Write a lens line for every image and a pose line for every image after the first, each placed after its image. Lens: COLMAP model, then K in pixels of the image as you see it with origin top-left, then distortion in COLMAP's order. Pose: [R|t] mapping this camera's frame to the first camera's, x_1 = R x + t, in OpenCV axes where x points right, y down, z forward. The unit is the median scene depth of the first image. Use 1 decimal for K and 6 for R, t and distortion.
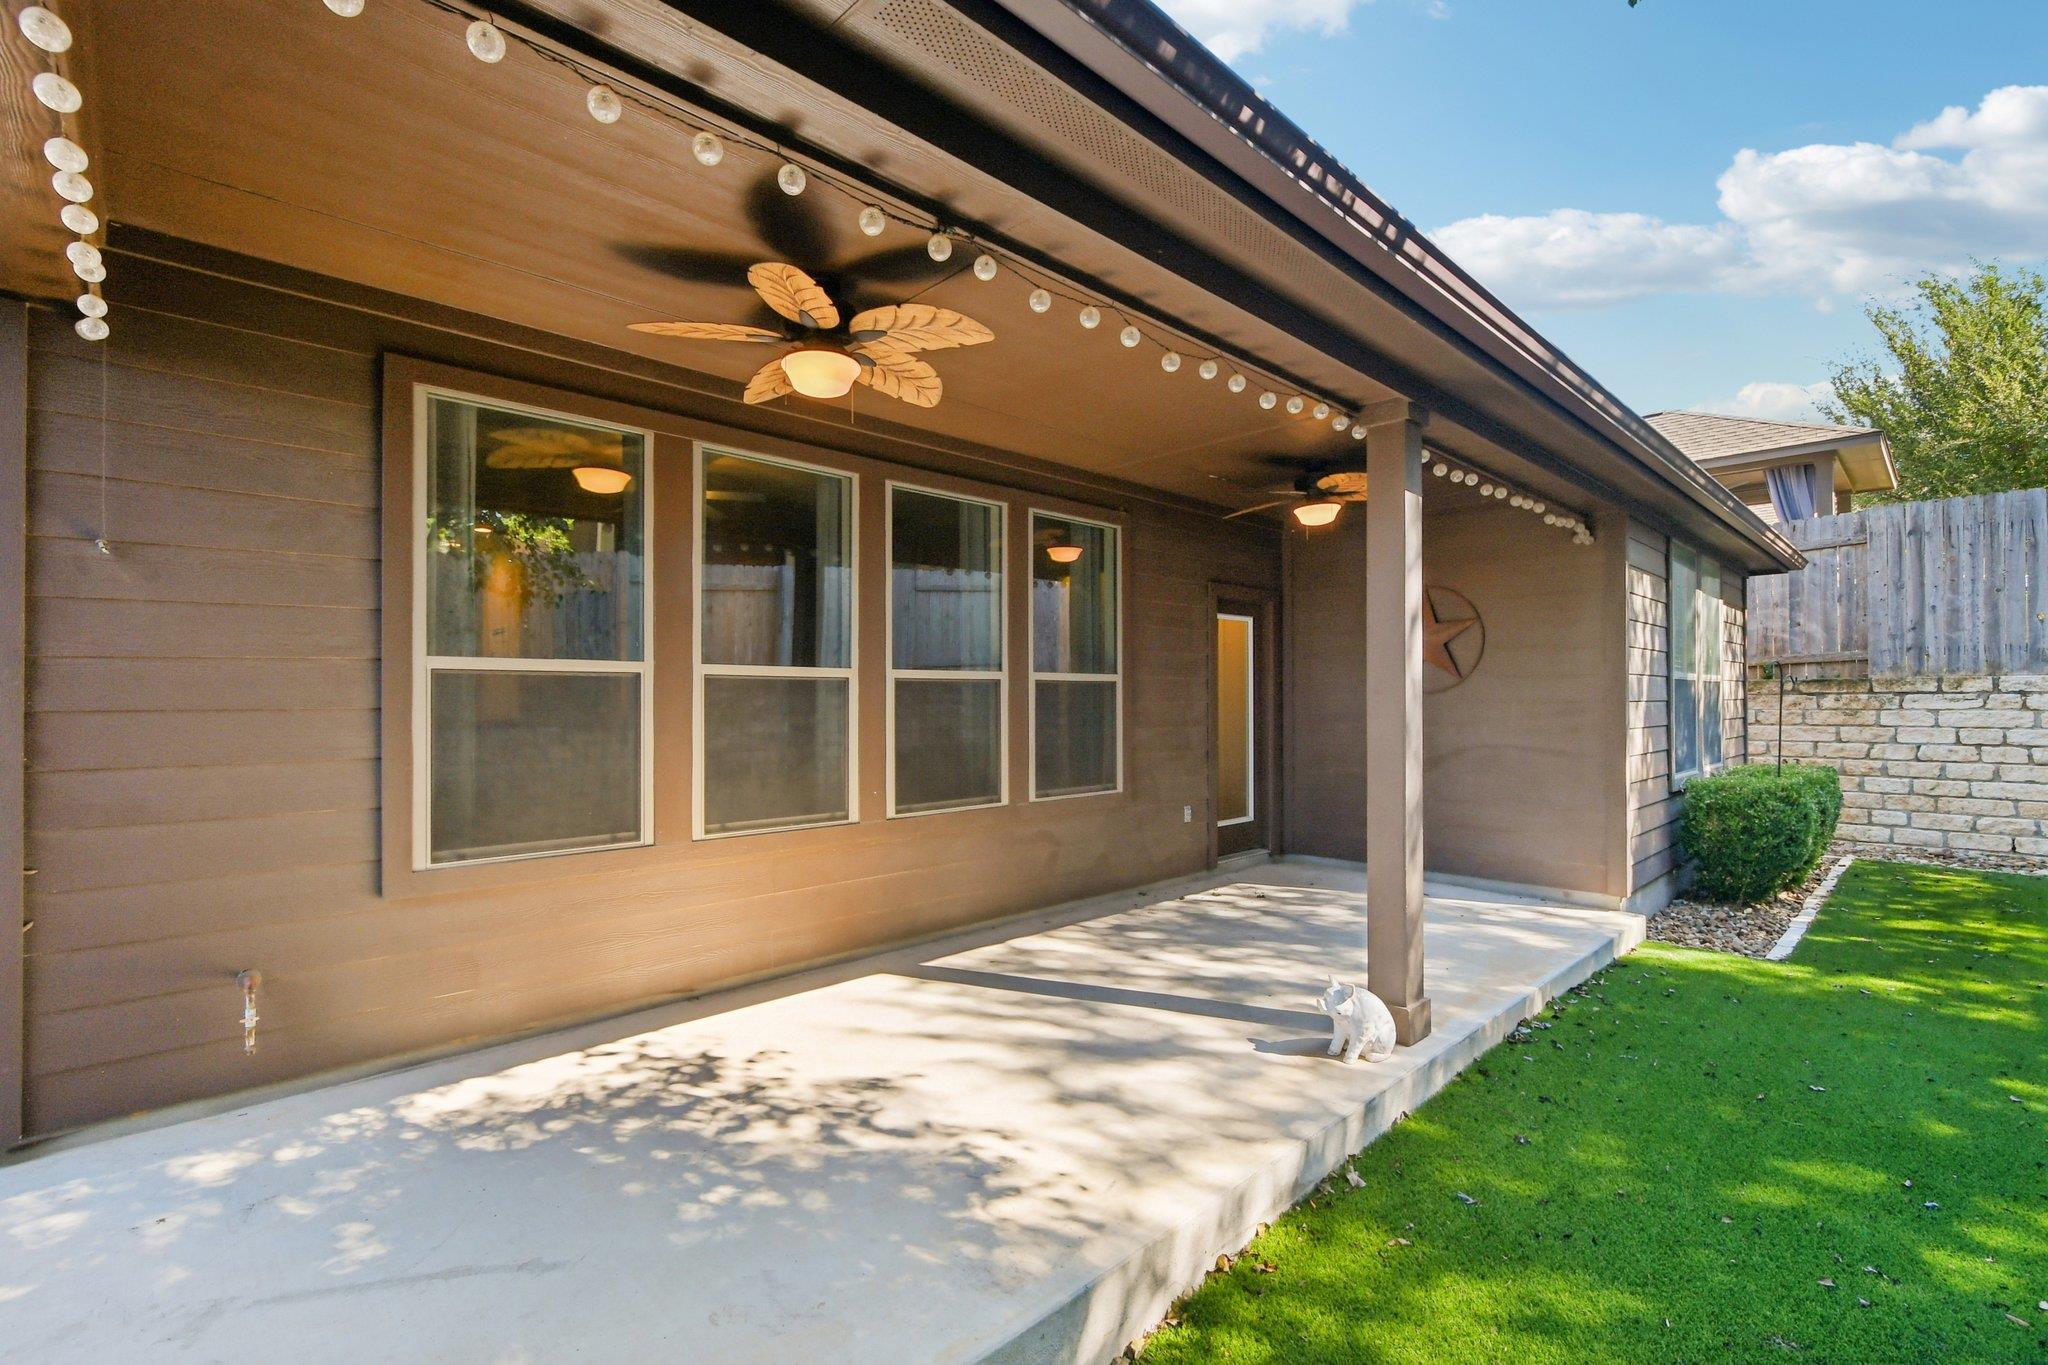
lens RADIAL K [[902.2, 0, 1019.8], [0, 902.2, 682.4], [0, 0, 1]] dist [-0.004410, -0.001510]
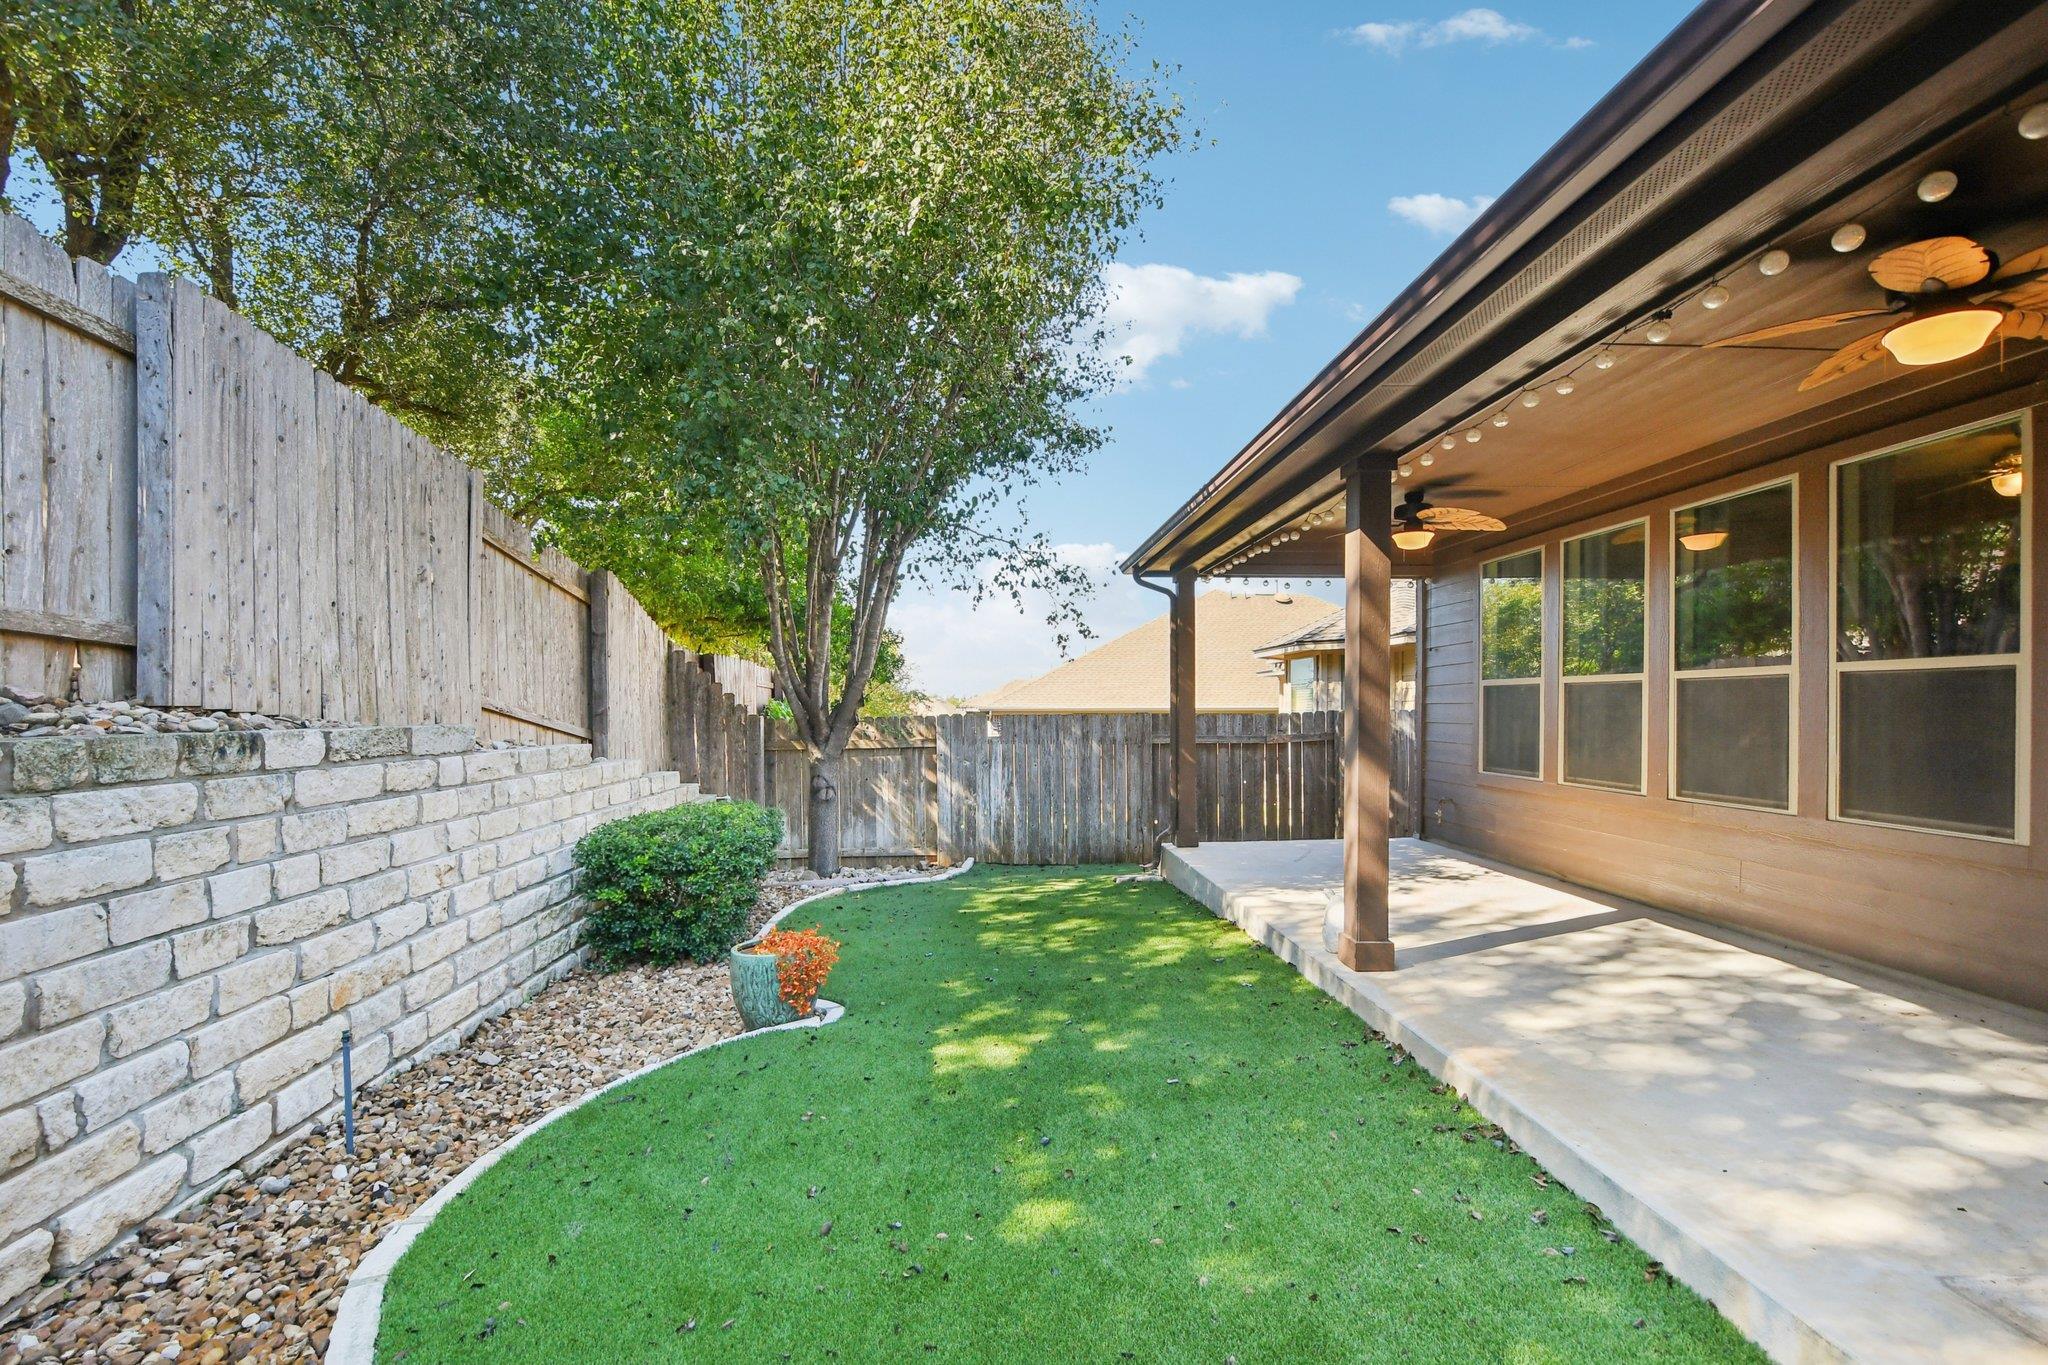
lens RADIAL K [[902.2, 0, 1018.8], [0, 902.2, 718.6], [0, 0, 1]] dist [-0.004410, -0.001510]
pose [[-0.655792, 0.012271, -0.754842, 1.014854], [0.015456, 0.999877, 0.002826, 0.023752], [0.754784, -0.009814, -0.655901, 0.882181]]
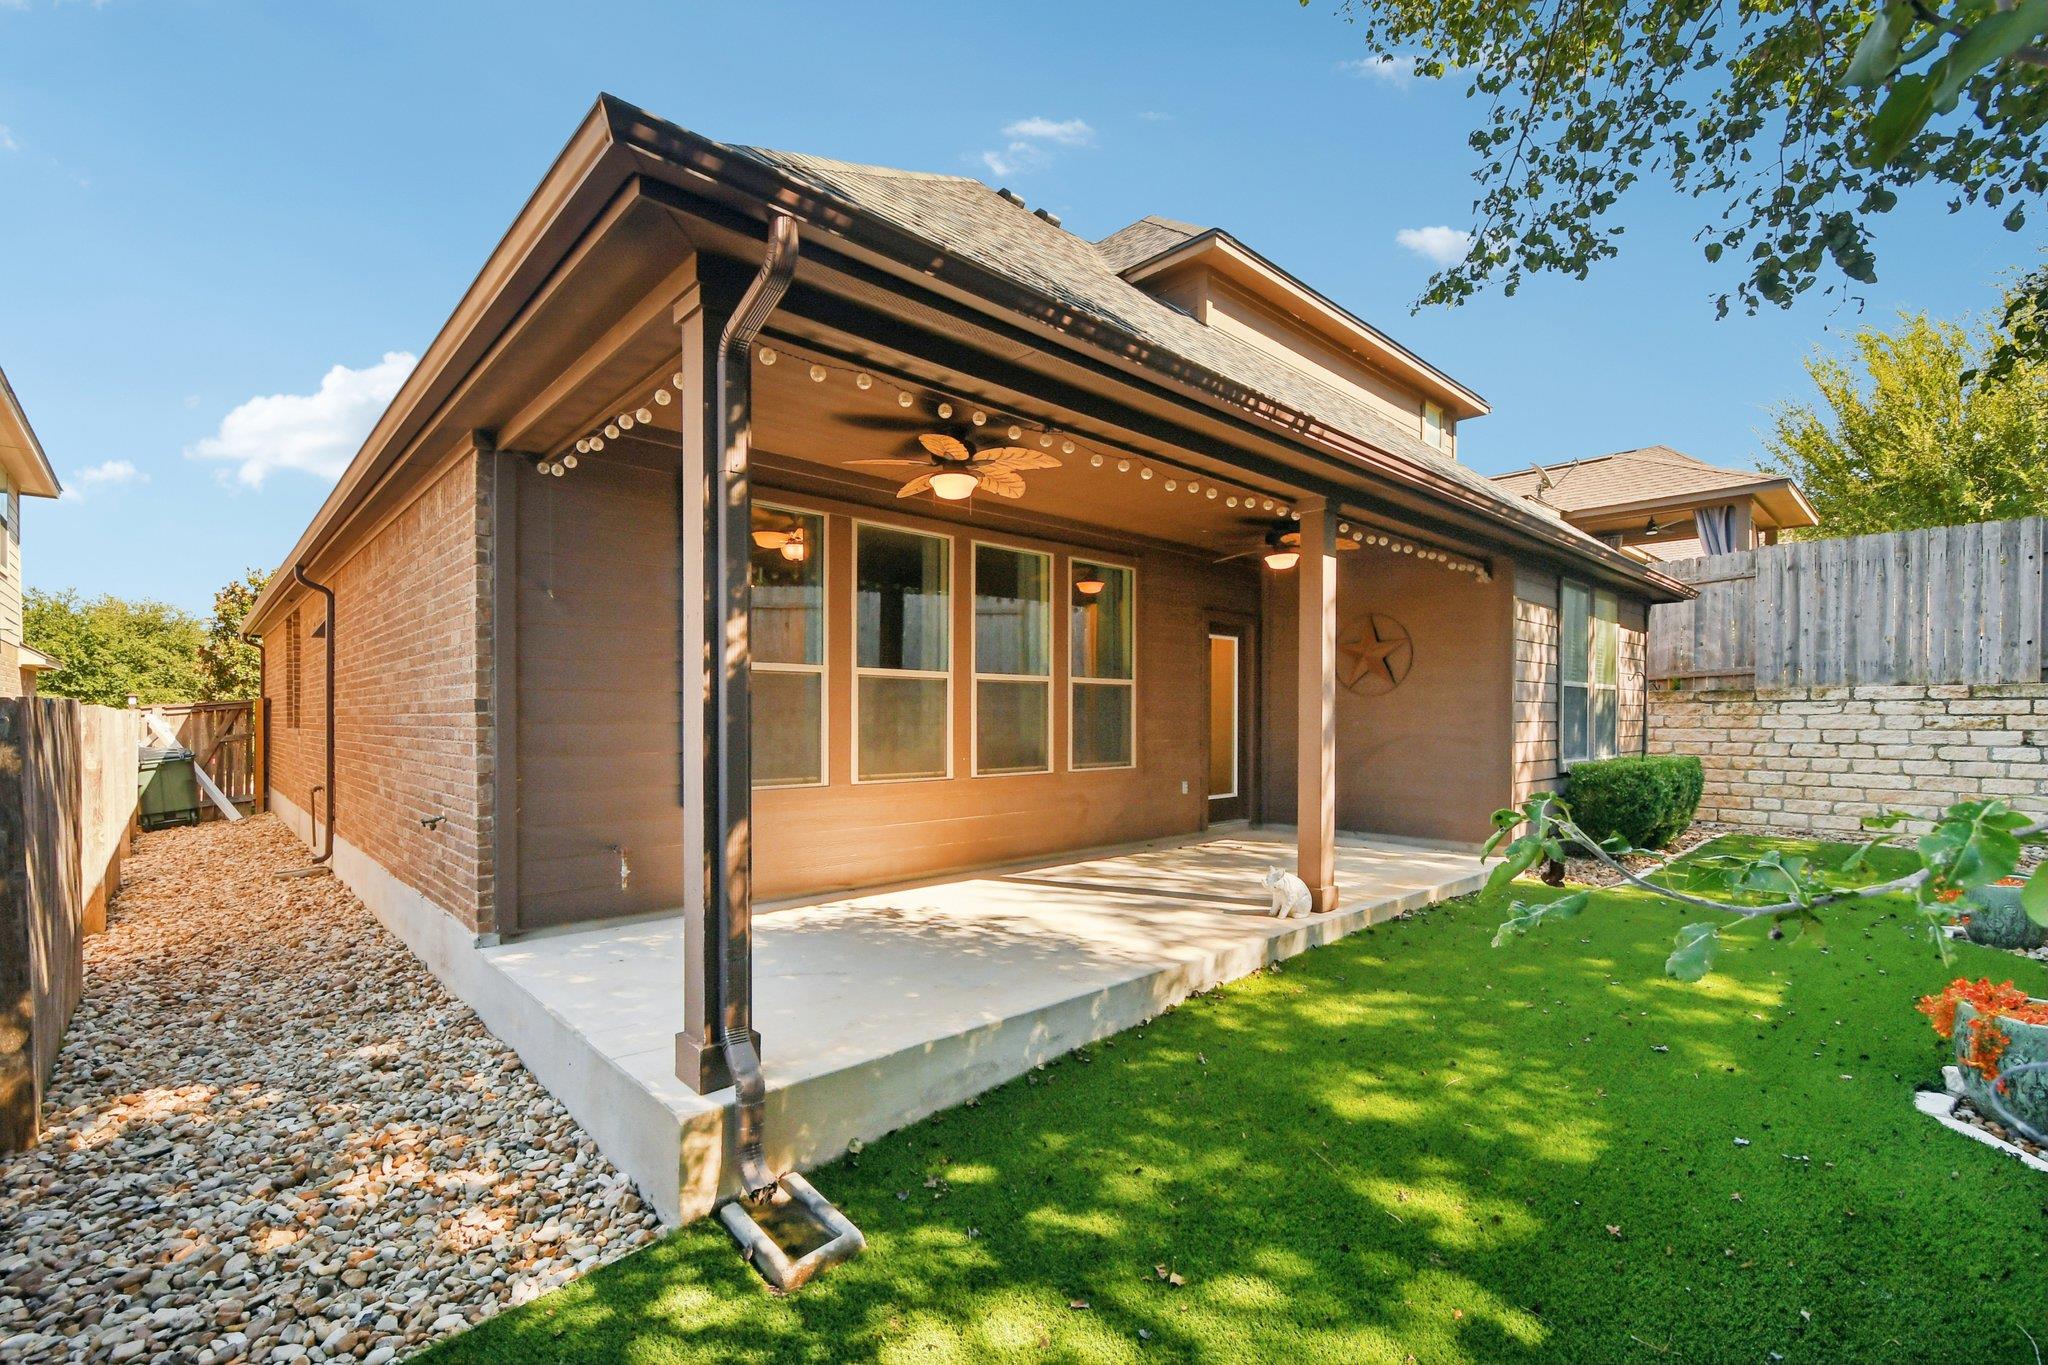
lens RADIAL K [[902.2, 0, 998.9], [0, 902.2, 723.3], [0, 0, 1]] dist [-0.004410, -0.001510]
pose [[0.999630, 0.006087, -0.026503, -0.053152], [-0.005408, 0.999657, 0.025606, 0.022831], [0.026650, -0.025454, 0.999321, -0.337697]]
